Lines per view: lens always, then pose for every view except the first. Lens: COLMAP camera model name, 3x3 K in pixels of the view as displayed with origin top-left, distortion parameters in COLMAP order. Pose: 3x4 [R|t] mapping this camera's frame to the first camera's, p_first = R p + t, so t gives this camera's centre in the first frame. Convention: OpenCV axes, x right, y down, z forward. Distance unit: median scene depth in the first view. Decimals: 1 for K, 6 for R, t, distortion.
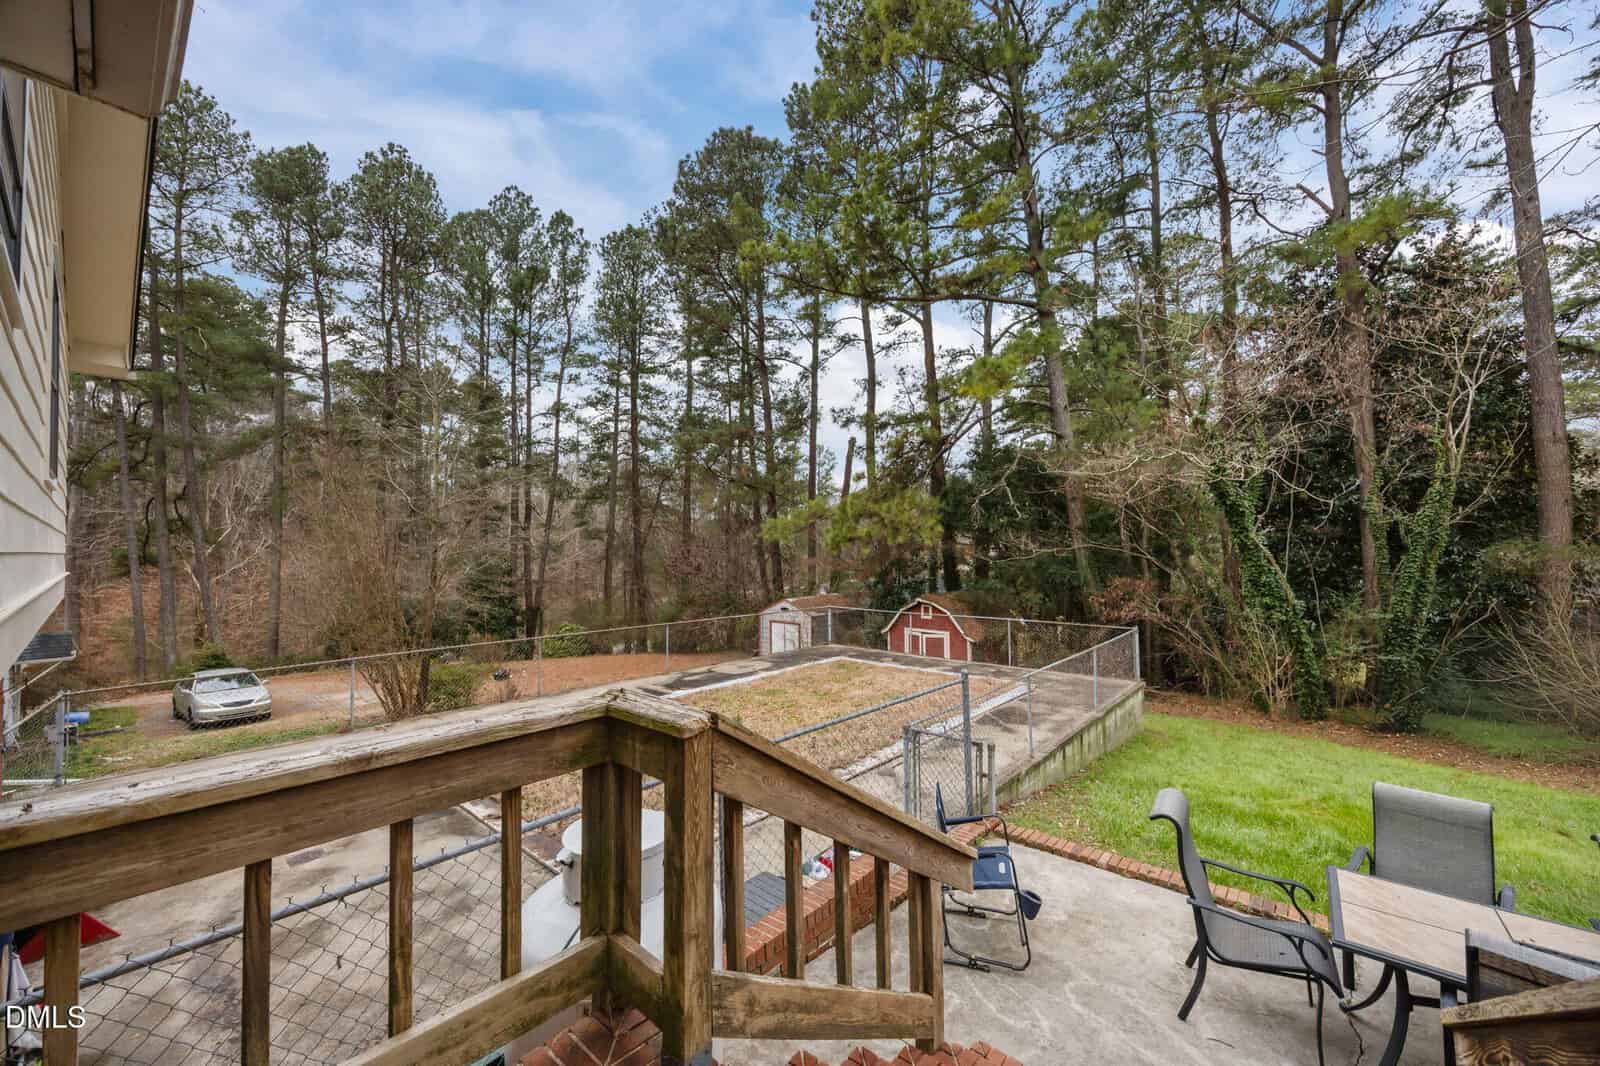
lens RADIAL K [[620.5, 0, 800.0], [0, 620.5, 533.0], [0, 0, 1]] dist [0.000144, -0.000762]
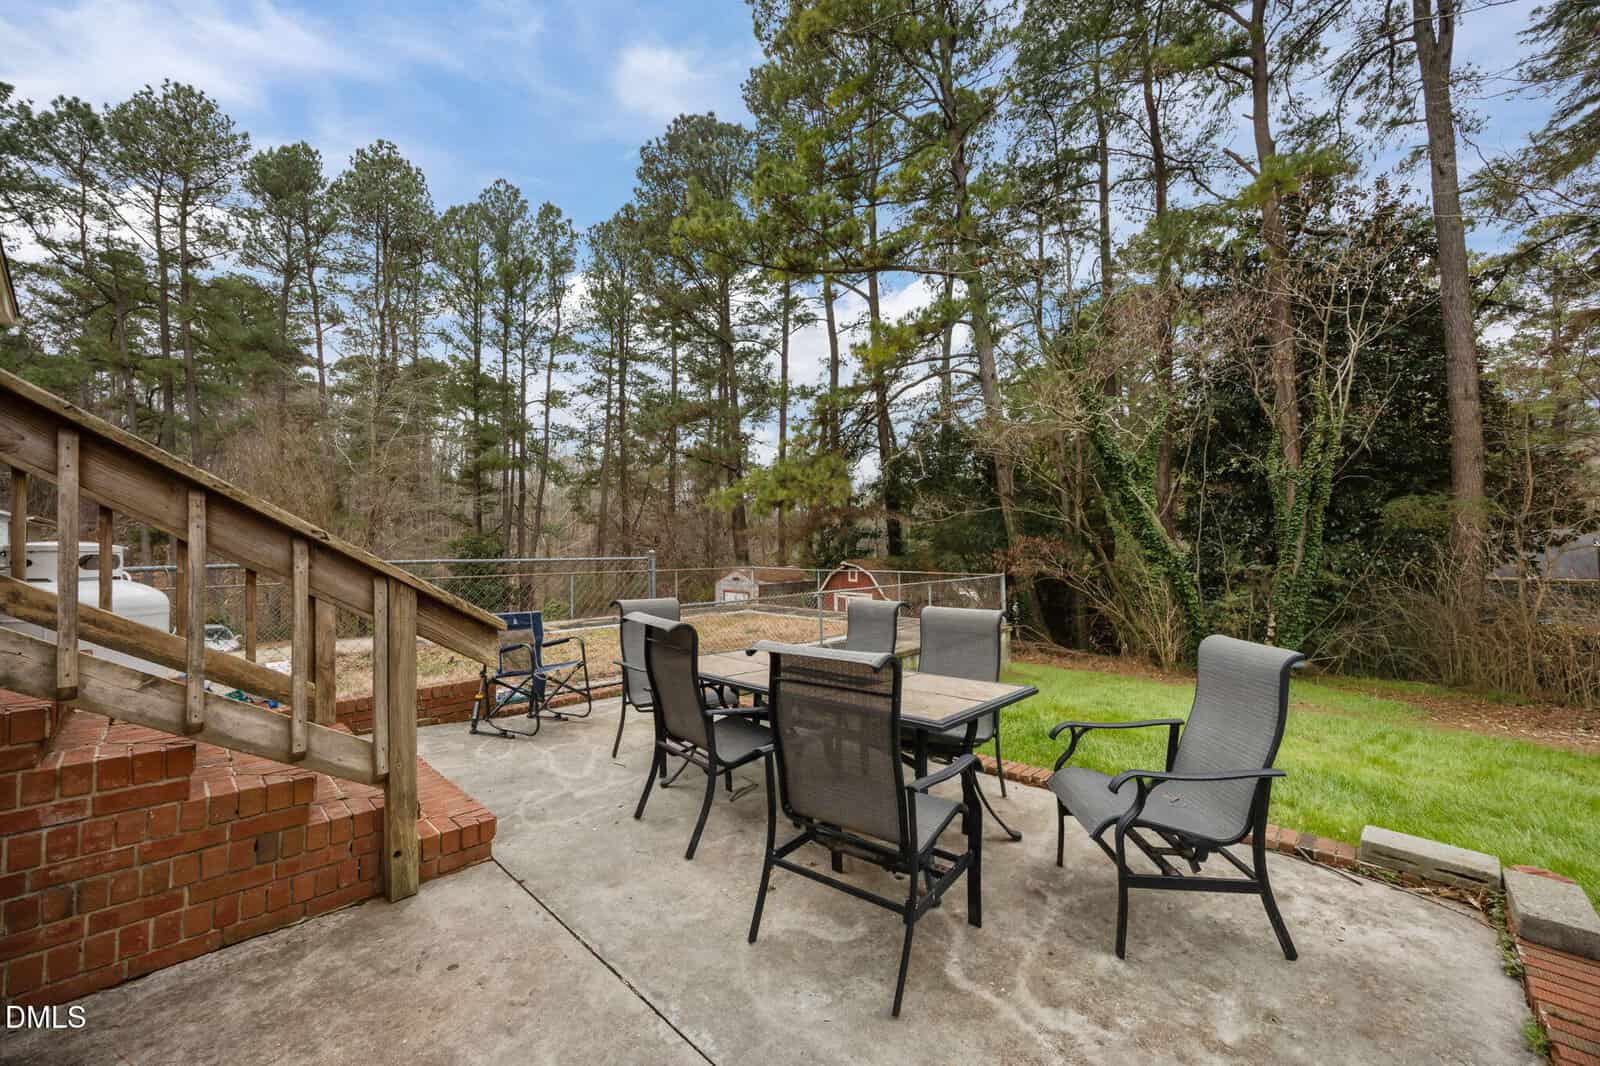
lens RADIAL K [[620.5, 0, 800.0], [0, 620.5, 533.0], [0, 0, 1]] dist [0.000144, -0.000762]
pose [[0.998944, 0.000291, -0.045949, 0.097290], [-0.000023, 0.999983, 0.005831, 0.030311], [0.045950, -0.005823, 0.998927, -0.020287]]
